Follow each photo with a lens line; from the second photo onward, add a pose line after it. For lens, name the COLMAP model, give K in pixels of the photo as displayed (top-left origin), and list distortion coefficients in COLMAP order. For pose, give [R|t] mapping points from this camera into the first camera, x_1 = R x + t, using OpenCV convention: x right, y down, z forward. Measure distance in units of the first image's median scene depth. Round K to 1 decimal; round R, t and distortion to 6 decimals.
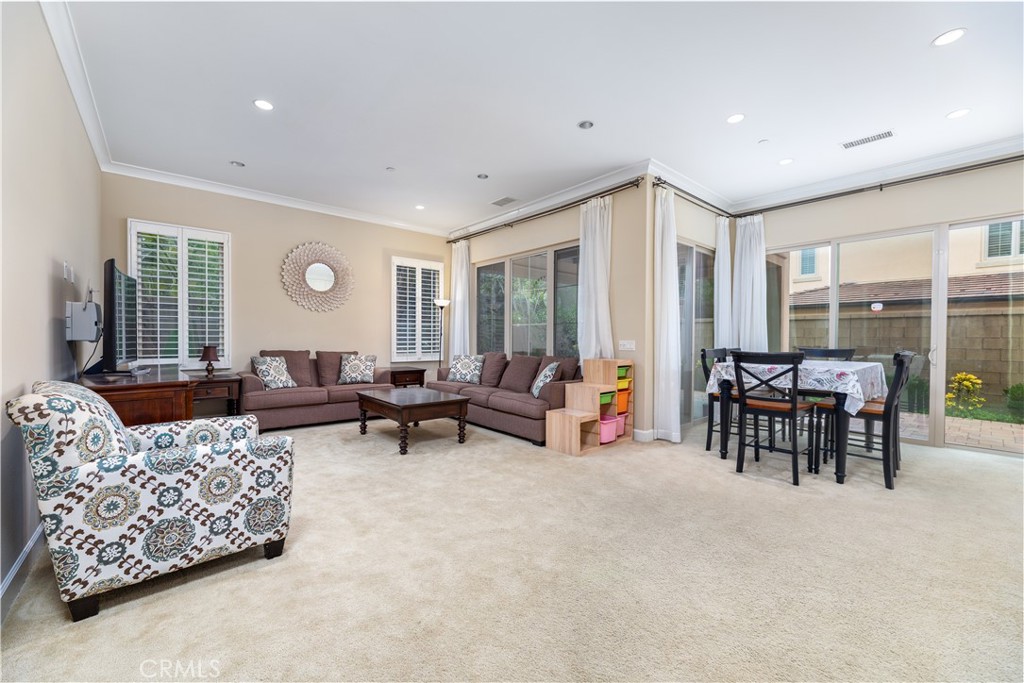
lens RADIAL K [[413.1, 0, 506.3], [0, 413.1, 343.8], [0, 0, 1]] dist [0.000685, -0.000007]
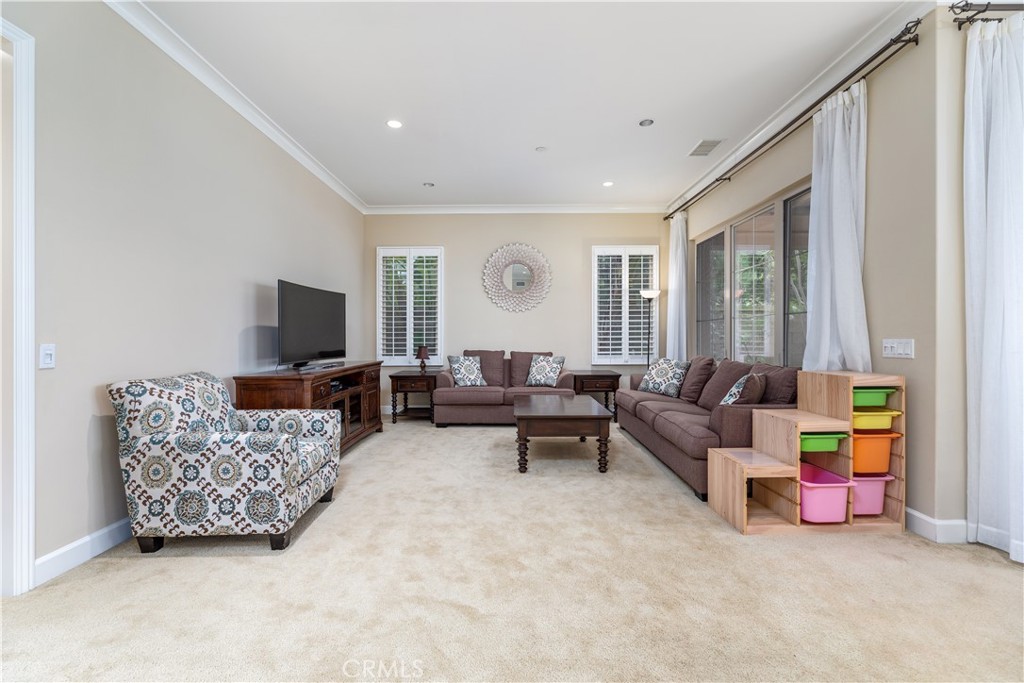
lens RADIAL K [[429.3, 0, 510.1], [0, 429.3, 338.8], [0, 0, 1]] dist [-0.001054, -0.000362]
pose [[0.757230, -0.006907, -0.653112, 0.367568], [-0.000297, 0.999940, -0.010920, -0.002885], [0.653149, 0.008462, 0.757183, 0.344106]]
